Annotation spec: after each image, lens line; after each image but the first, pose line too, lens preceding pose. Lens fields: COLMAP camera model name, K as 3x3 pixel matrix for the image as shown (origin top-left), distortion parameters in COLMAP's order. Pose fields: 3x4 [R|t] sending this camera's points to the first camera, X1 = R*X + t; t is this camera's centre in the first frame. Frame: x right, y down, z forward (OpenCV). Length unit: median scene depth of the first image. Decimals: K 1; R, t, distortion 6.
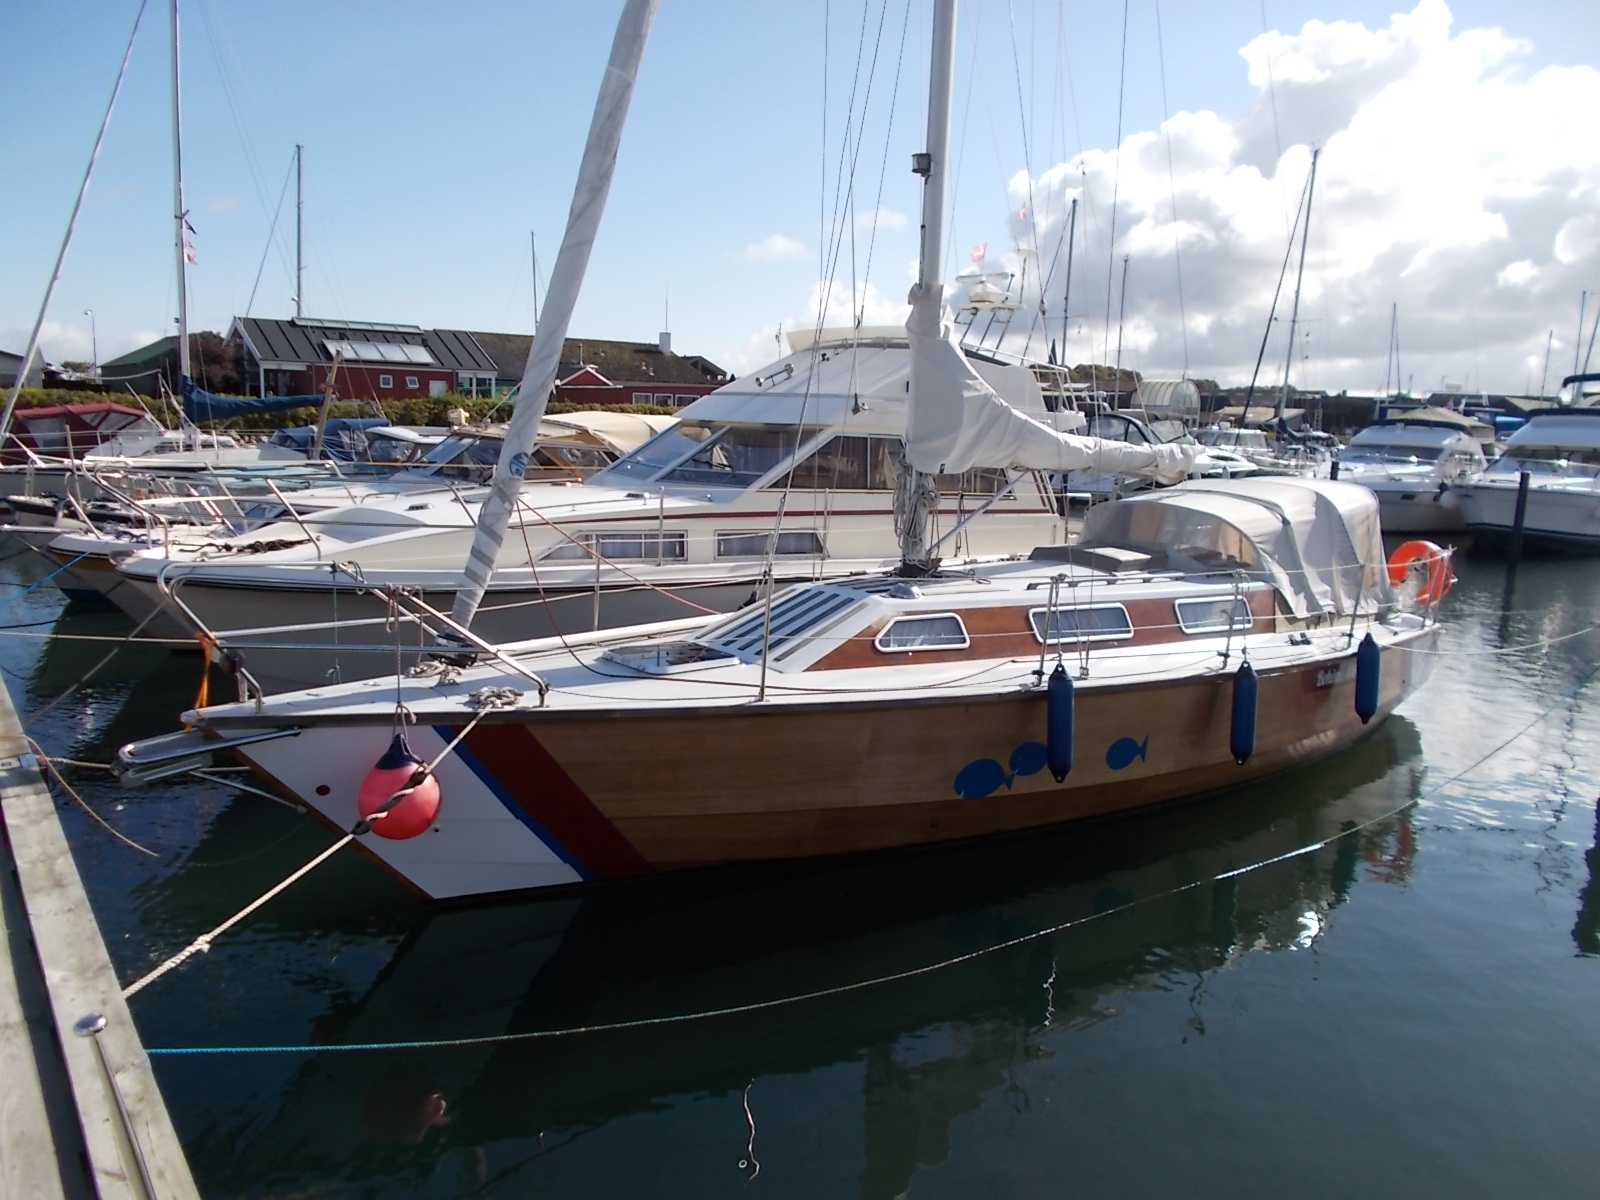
lens RADIAL K [[1202.5, 0, 801.4], [0, 1202.5, 584.4], [0, 0, 1]] dist [-0.031919, -0.000116]
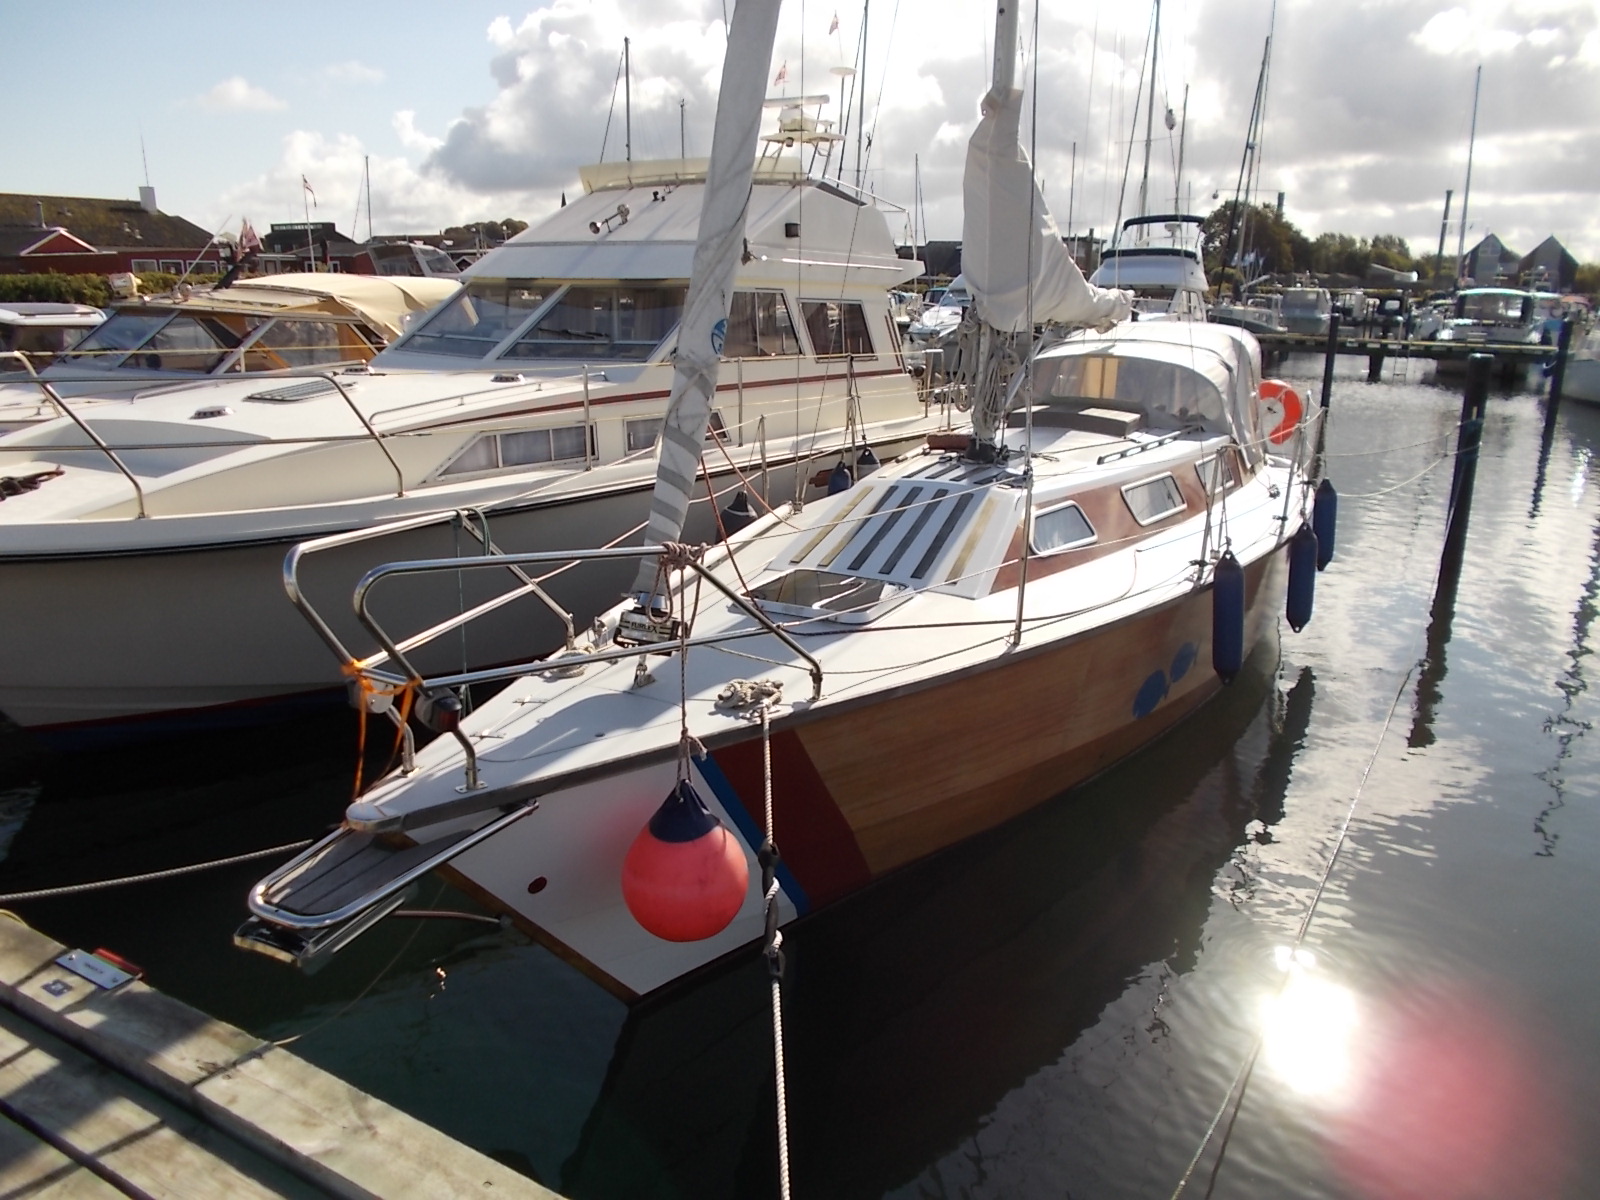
lens RADIAL K [[1221.8, 0, 804.7], [0, 1221.8, 596.9], [0, 0, 1]] dist [-0.003912, -0.002078]
pose [[0.936776, -0.114701, 0.330598, -0.233443], [0.074736, 0.988535, 0.131200, -0.024272], [-0.341857, -0.098198, 0.934608, 0.190039]]
